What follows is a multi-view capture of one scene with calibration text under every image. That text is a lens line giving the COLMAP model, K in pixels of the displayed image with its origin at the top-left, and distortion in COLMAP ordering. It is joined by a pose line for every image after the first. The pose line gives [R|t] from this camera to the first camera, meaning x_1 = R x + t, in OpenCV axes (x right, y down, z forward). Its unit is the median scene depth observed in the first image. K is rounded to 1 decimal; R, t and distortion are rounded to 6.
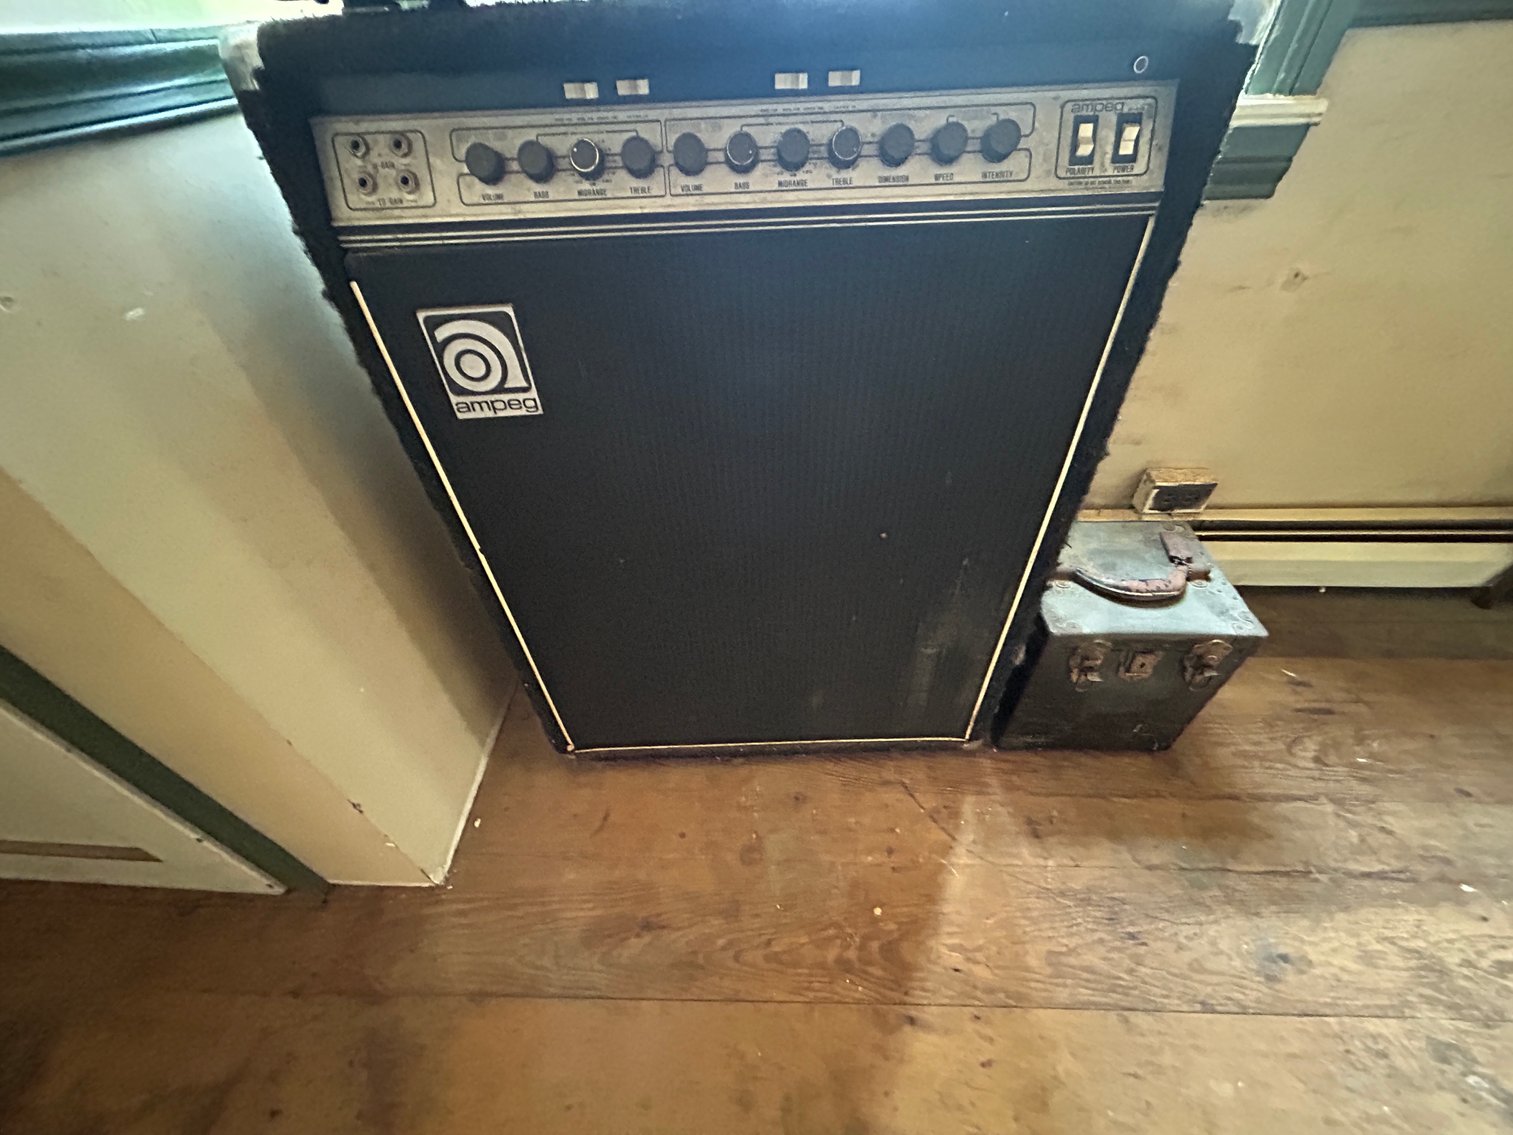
lens RADIAL K [[614.6, 0, 754.2], [0, 614.6, 567.2], [0, 0, 1]] dist [-0.000259, -0.000391]
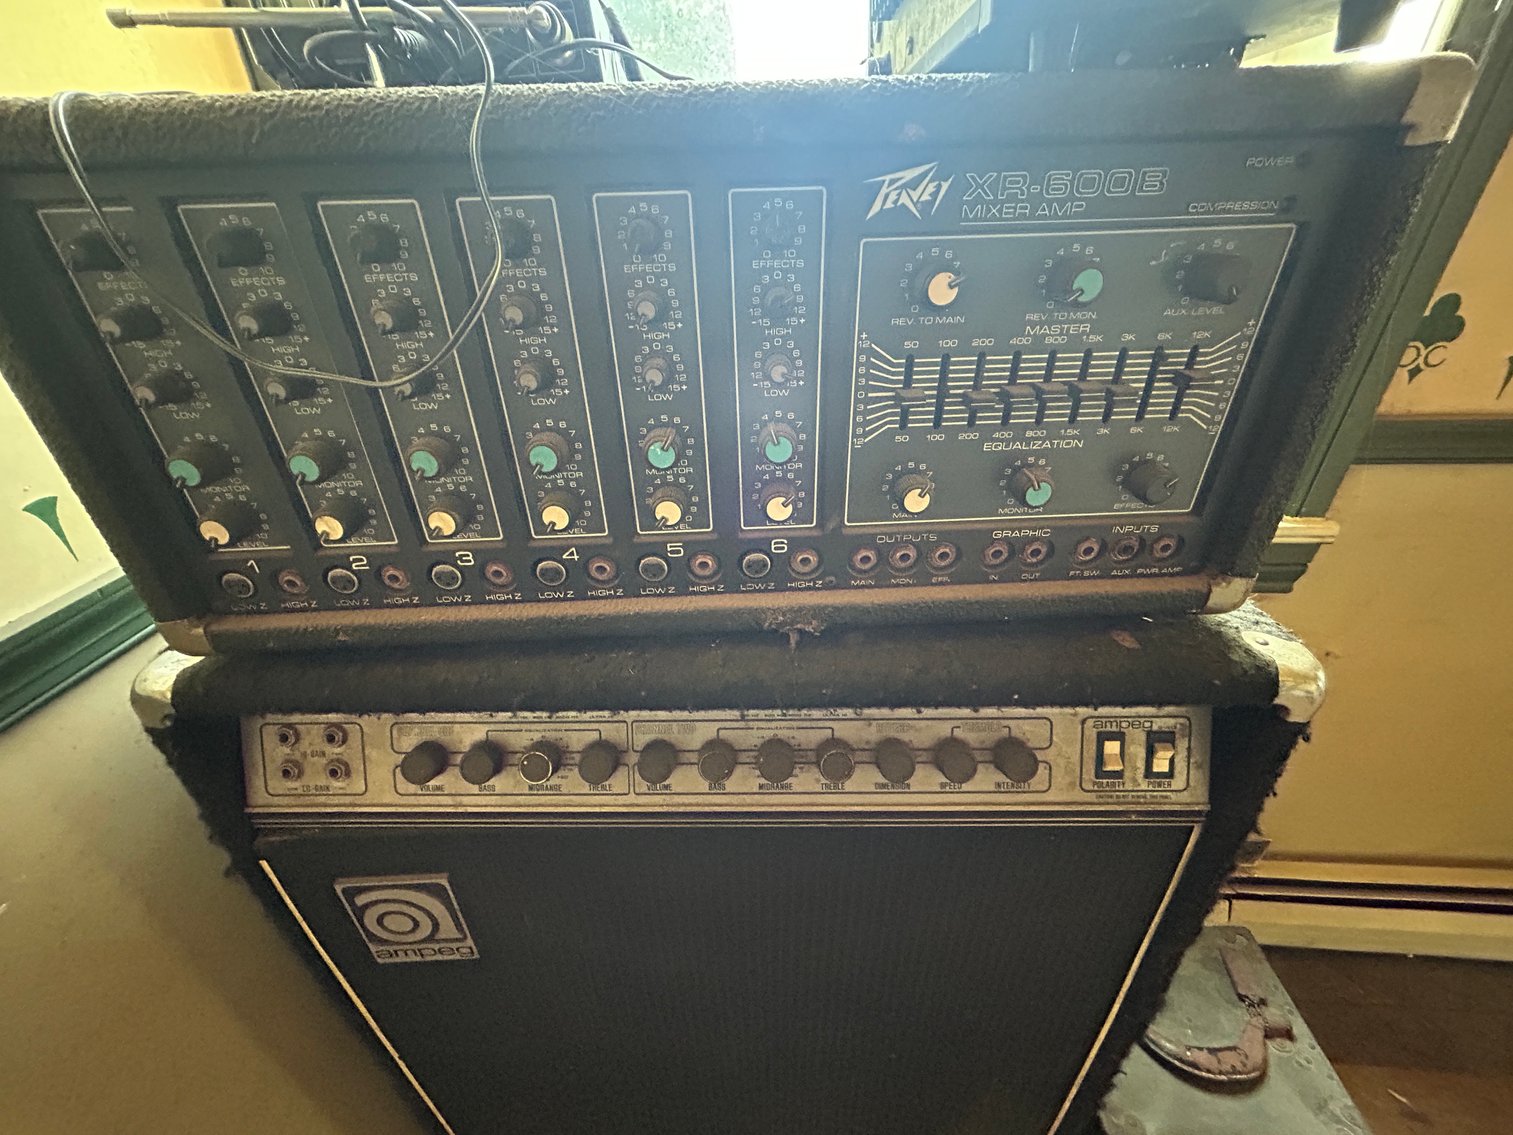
lens RADIAL K [[614.7, 0, 761.2], [0, 614.7, 561.8], [0, 0, 1]] dist [-0.003079, 0.001017]
pose [[0.999514, 0.025895, -0.017376, 0.049055], [-0.029215, 0.972428, -0.231364, -0.732248], [0.010906, 0.231760, 0.972712, 0.082736]]
